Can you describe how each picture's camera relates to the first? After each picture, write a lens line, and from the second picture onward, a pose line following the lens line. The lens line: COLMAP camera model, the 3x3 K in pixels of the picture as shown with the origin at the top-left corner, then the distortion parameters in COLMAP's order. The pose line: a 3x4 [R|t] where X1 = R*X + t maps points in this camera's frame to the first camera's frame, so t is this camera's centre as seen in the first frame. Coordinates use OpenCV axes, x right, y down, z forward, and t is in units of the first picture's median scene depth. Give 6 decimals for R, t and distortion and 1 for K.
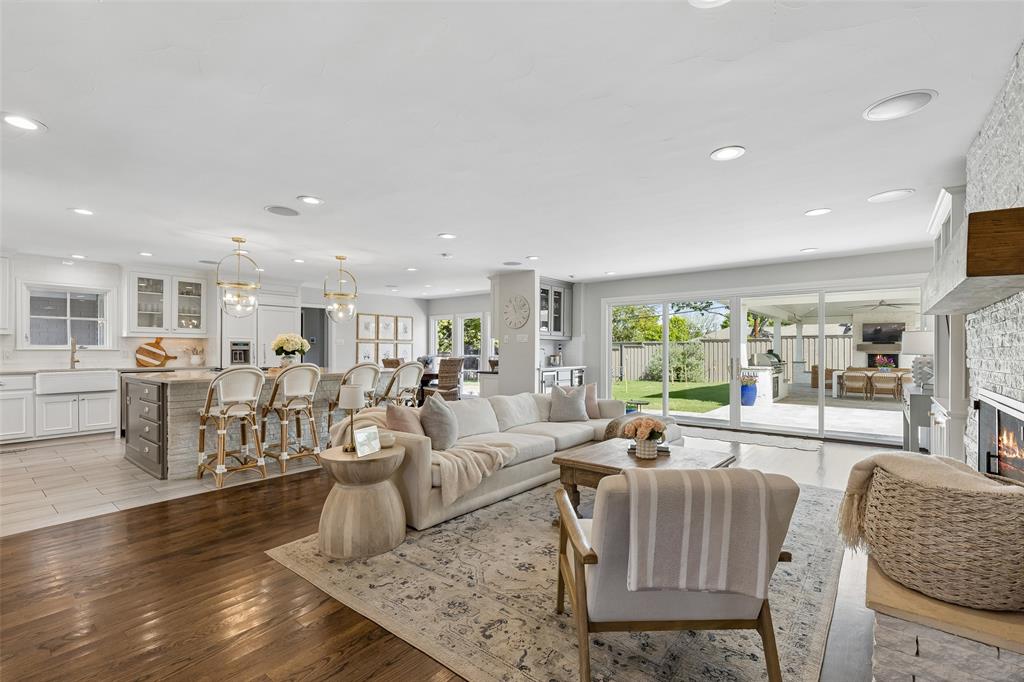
lens RADIAL K [[459.5, 0, 505.4], [0, 459.5, 347.5], [0, 0, 1]] dist [0.009252, -0.001422]
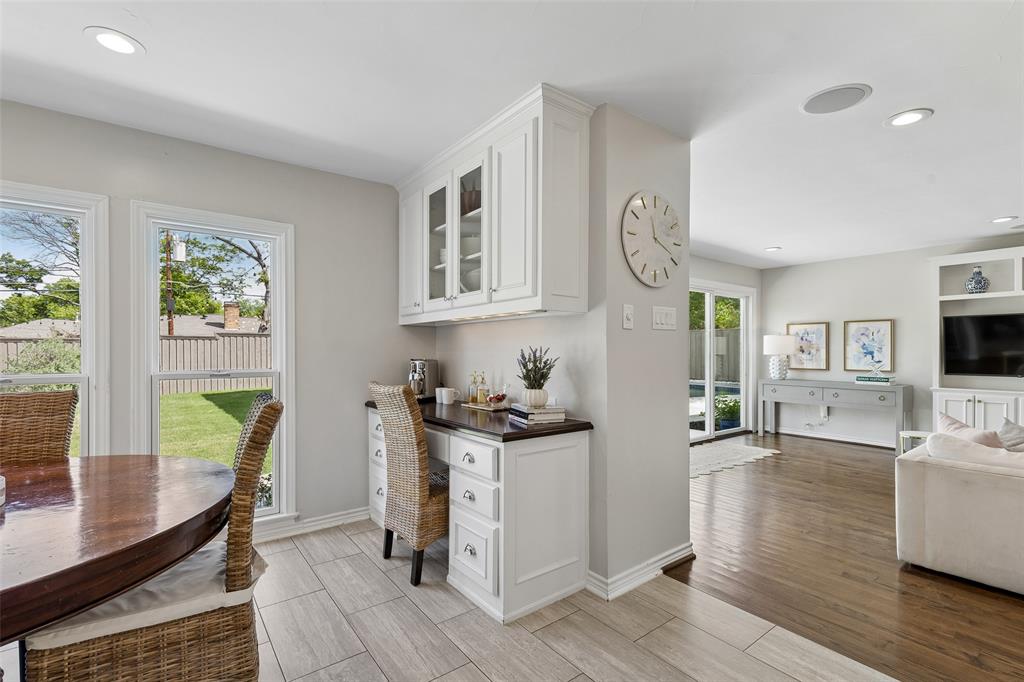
lens RADIAL K [[459.5, 0, 508.3], [0, 459.5, 351.8], [0, 0, 1]] dist [0.009252, -0.001422]
pose [[0.234150, -0.002993, 0.972196, -0.346905], [-0.008278, 0.999953, 0.005072, 0.005657], [-0.972165, -0.009236, 0.234114, 1.059022]]
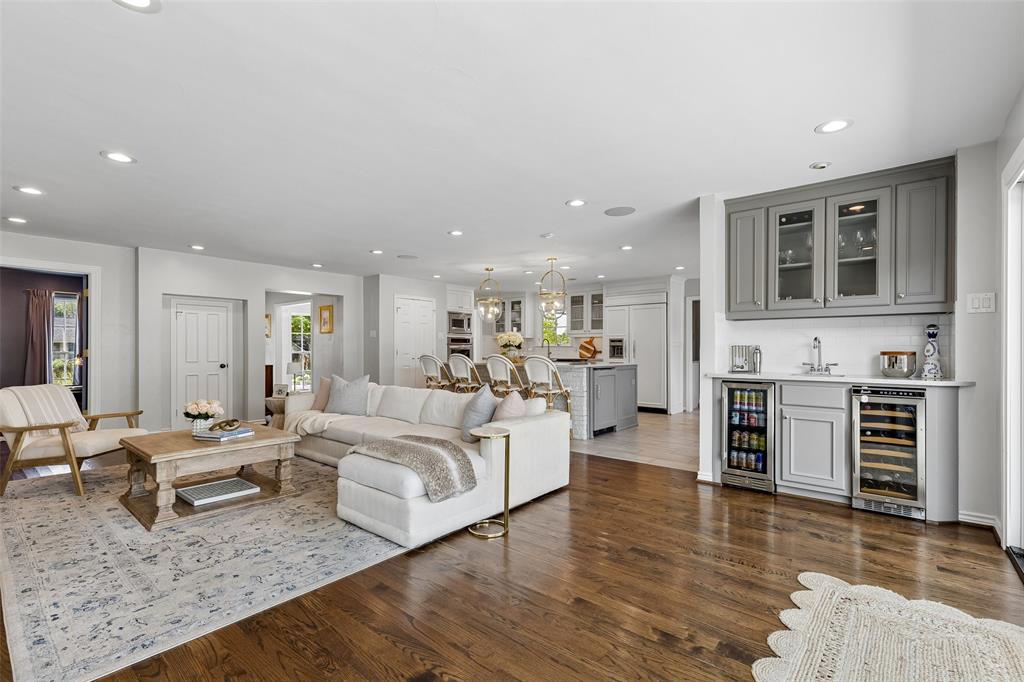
lens RADIAL K [[459.5, 0, 510.2], [0, 459.5, 352.1], [0, 0, 1]] dist [0.009252, -0.001422]
pose [[-0.007765, 0.003881, -0.999962, 0.628533], [0.005636, 0.999977, 0.003837, 0.016635], [0.999954, -0.005606, -0.007786, 0.777022]]
